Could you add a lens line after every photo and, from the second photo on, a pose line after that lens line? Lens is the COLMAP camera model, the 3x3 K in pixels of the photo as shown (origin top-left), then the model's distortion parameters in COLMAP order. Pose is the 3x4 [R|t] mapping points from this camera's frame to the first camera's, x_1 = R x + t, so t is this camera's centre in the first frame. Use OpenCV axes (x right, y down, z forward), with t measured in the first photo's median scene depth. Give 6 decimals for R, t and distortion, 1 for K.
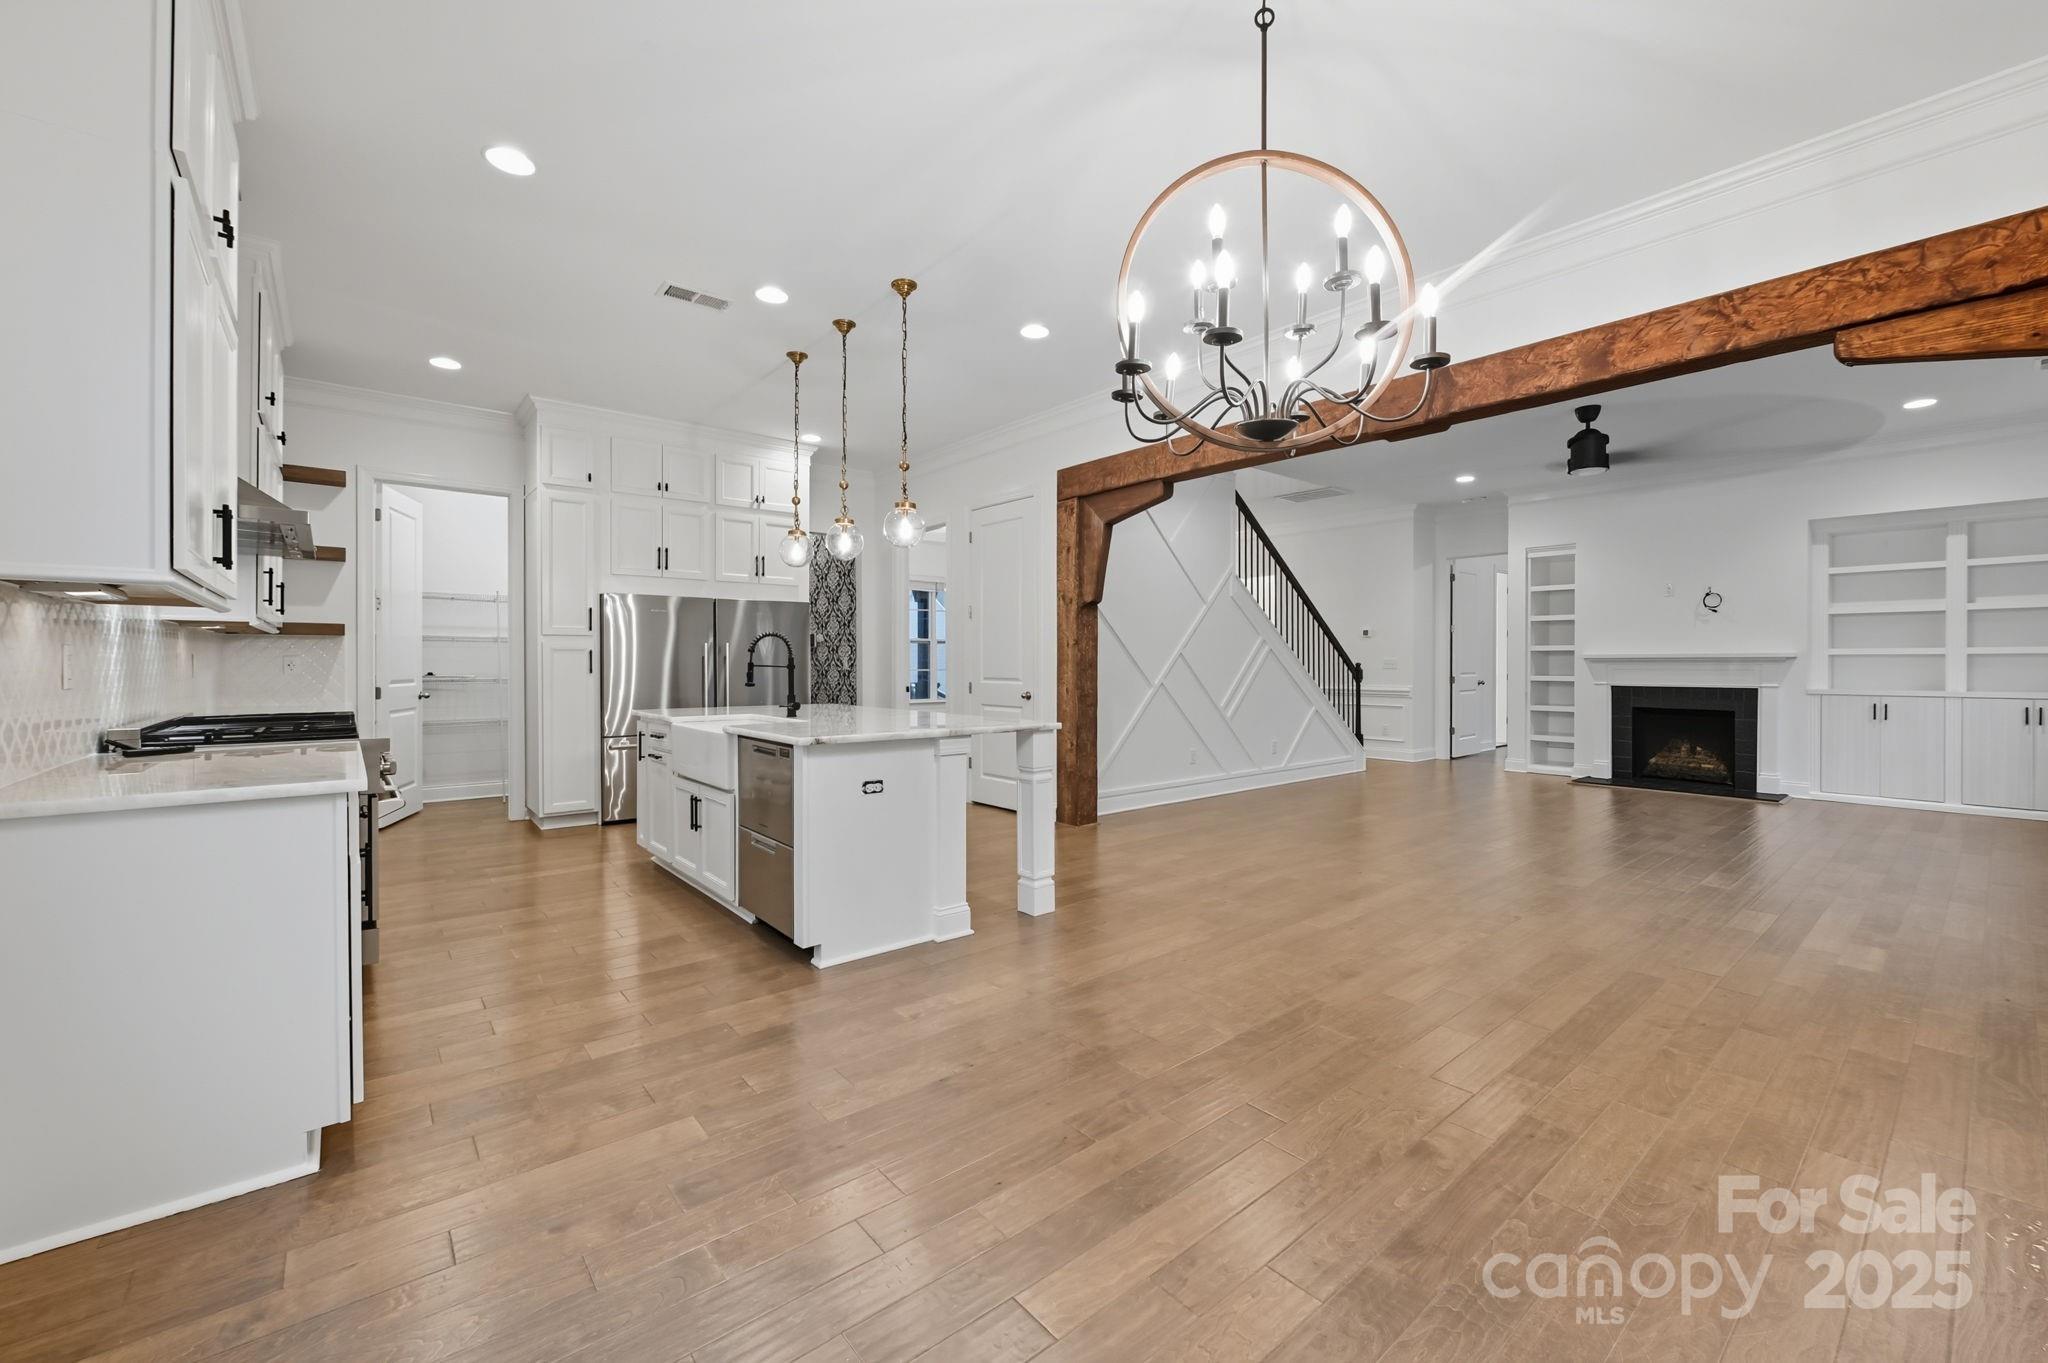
lens RADIAL K [[813.6, 0, 1028.2], [0, 813.6, 662.4], [0, 0, 1]] dist [-0.008844, -0.000161]
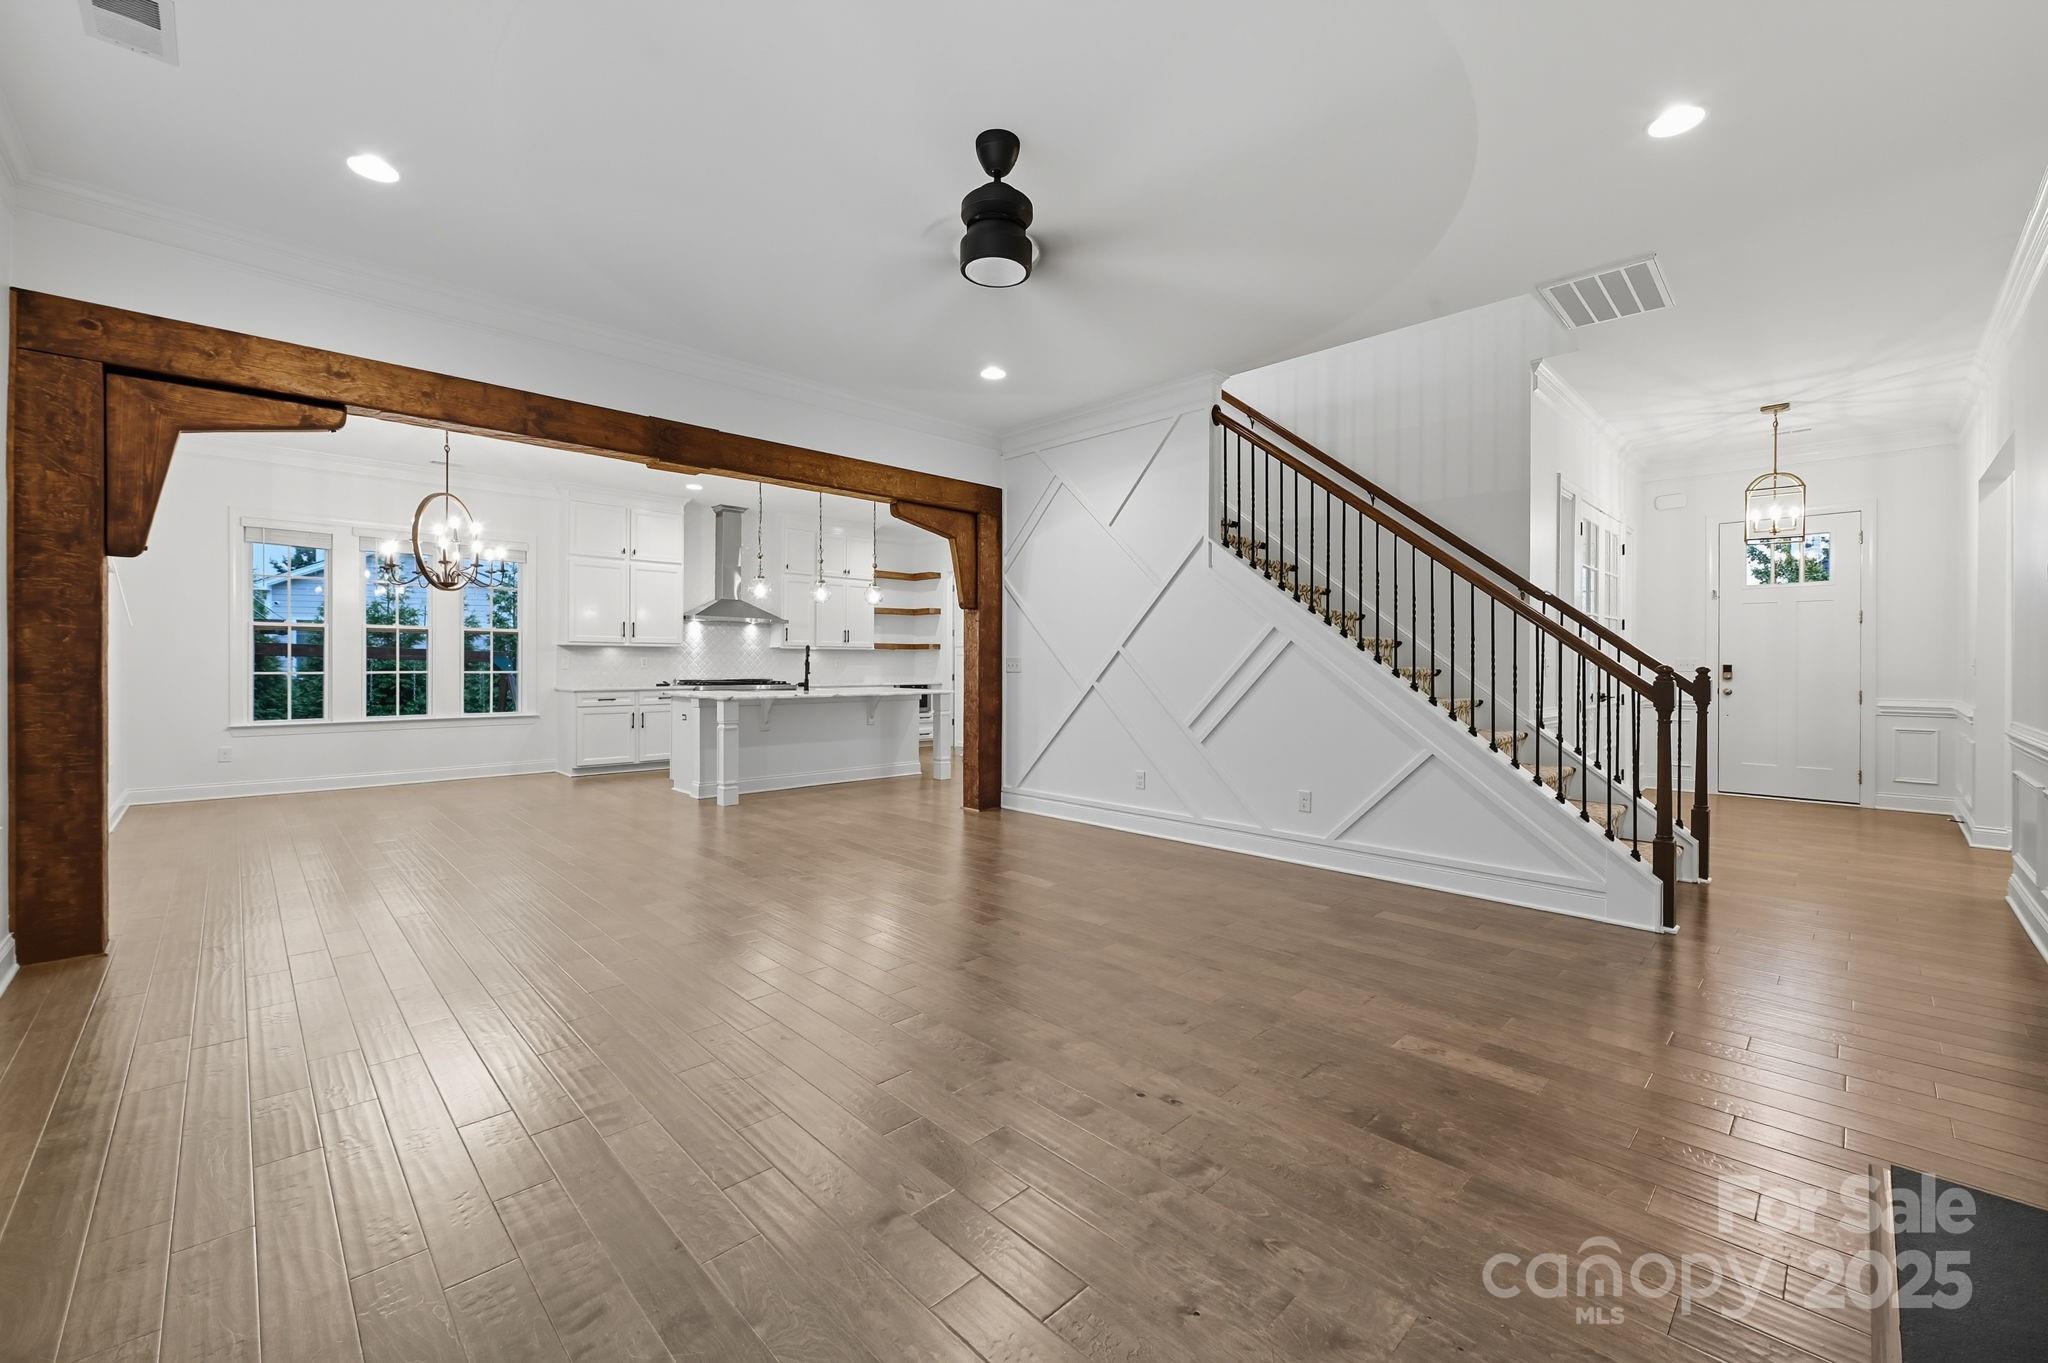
lens RADIAL K [[813.6, 0, 1030.6], [0, 813.6, 669.3], [0, 0, 1]] dist [-0.008844, -0.000161]
pose [[0.078763, 0.008478, -0.996857, 1.181786], [-0.004394, 0.999957, 0.008157, 0.000156], [0.996884, 0.003737, 0.078797, 1.000072]]
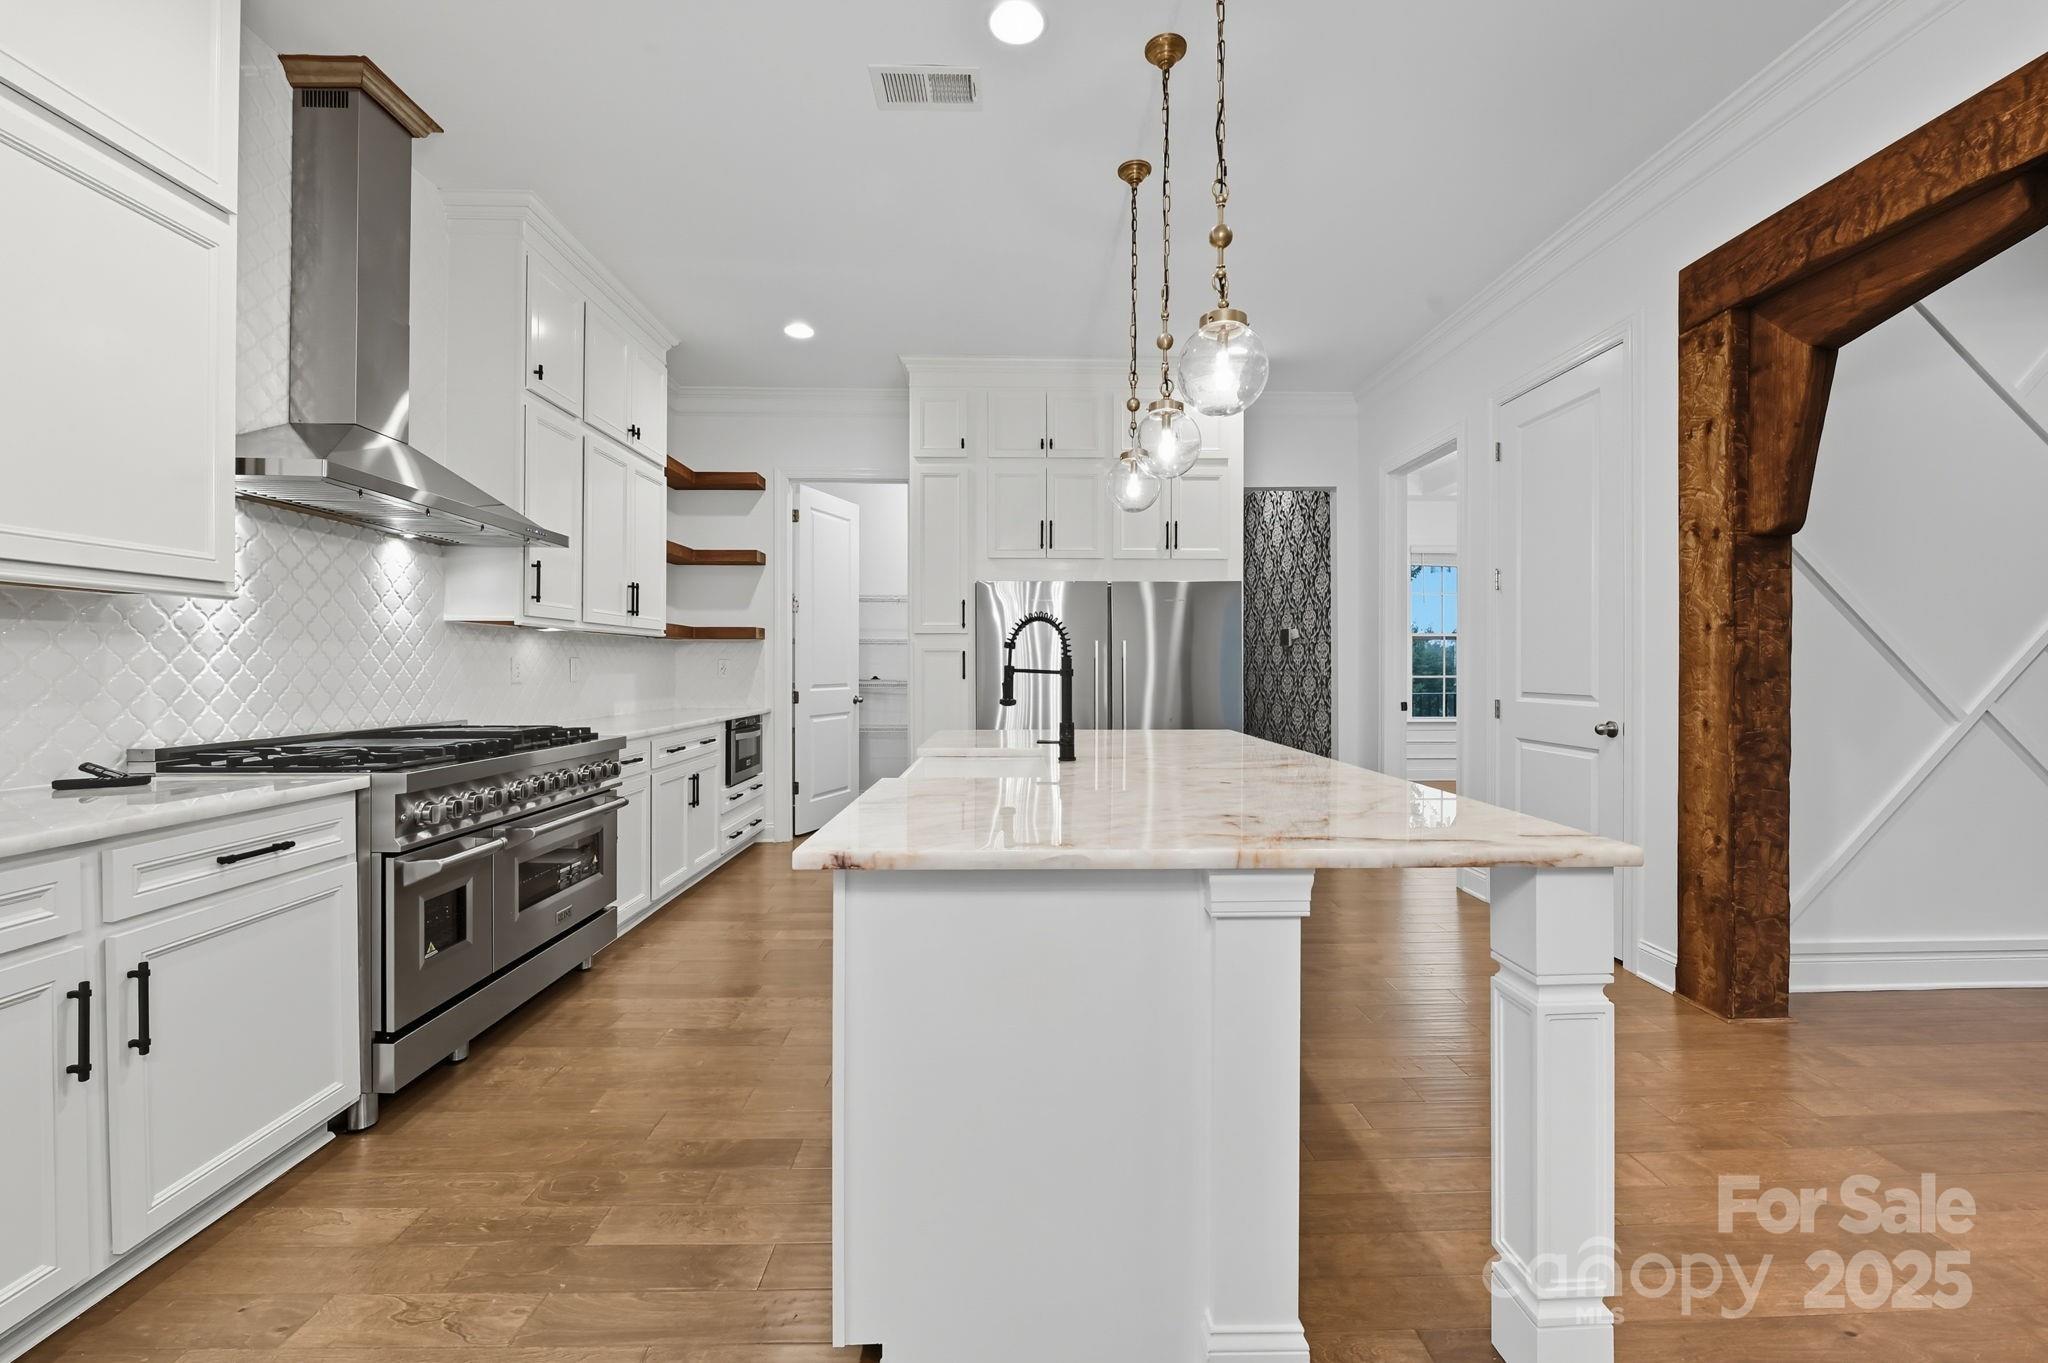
lens RADIAL K [[813.6, 0, 1034.6], [0, 813.6, 669.9], [0, 0, 1]] dist [-0.008844, -0.000161]
pose [[0.785737, 0.001721, -0.618559, 0.032687], [0.000866, 0.999992, 0.003883, 0.000795], [0.618561, -0.003587, 0.785729, 0.392562]]
